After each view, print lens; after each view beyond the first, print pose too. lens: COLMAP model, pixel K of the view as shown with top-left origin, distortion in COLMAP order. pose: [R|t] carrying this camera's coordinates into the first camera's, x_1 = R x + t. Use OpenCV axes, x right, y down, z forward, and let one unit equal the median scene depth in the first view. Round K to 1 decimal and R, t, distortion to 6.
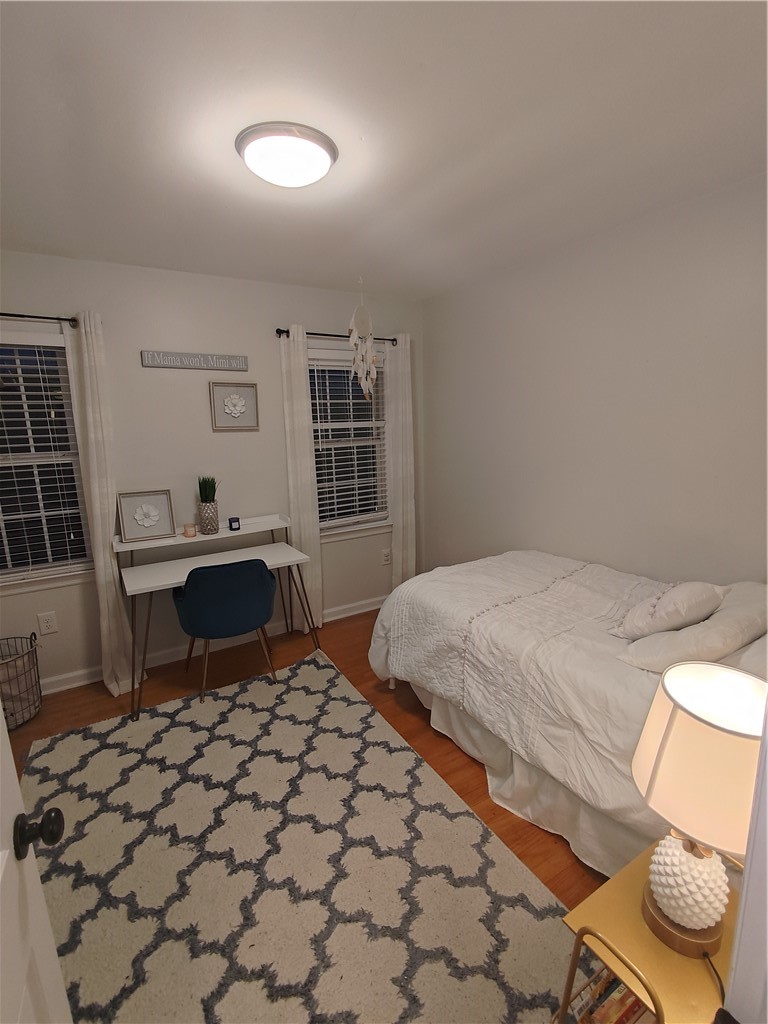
lens RADIAL K [[491.5, 0, 384.4], [0, 491.5, 512.3], [0, 0, 1]] dist [0.005573, -0.004412]
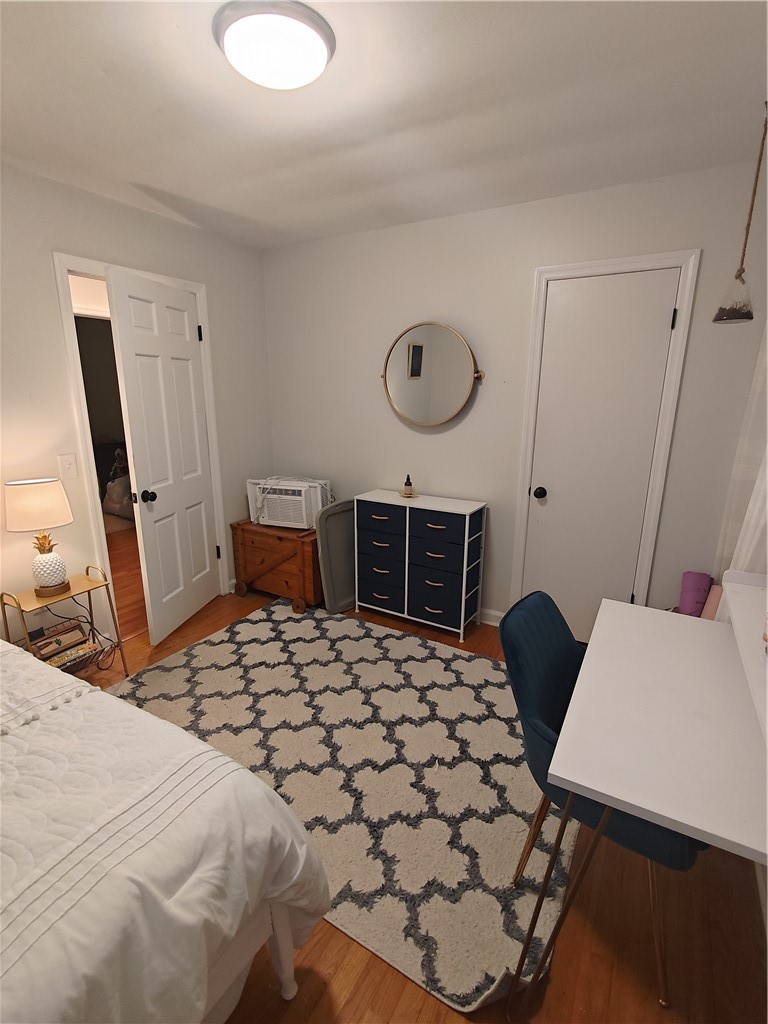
lens RADIAL K [[491.5, 0, 380.7], [0, 491.5, 510.9], [0, 0, 1]] dist [0.005573, -0.004412]
pose [[-0.880960, 0.132941, -0.454132, 0.109389], [-0.077189, 0.906495, 0.415102, -0.273418], [0.466852, 0.400742, -0.788324, 1.551183]]
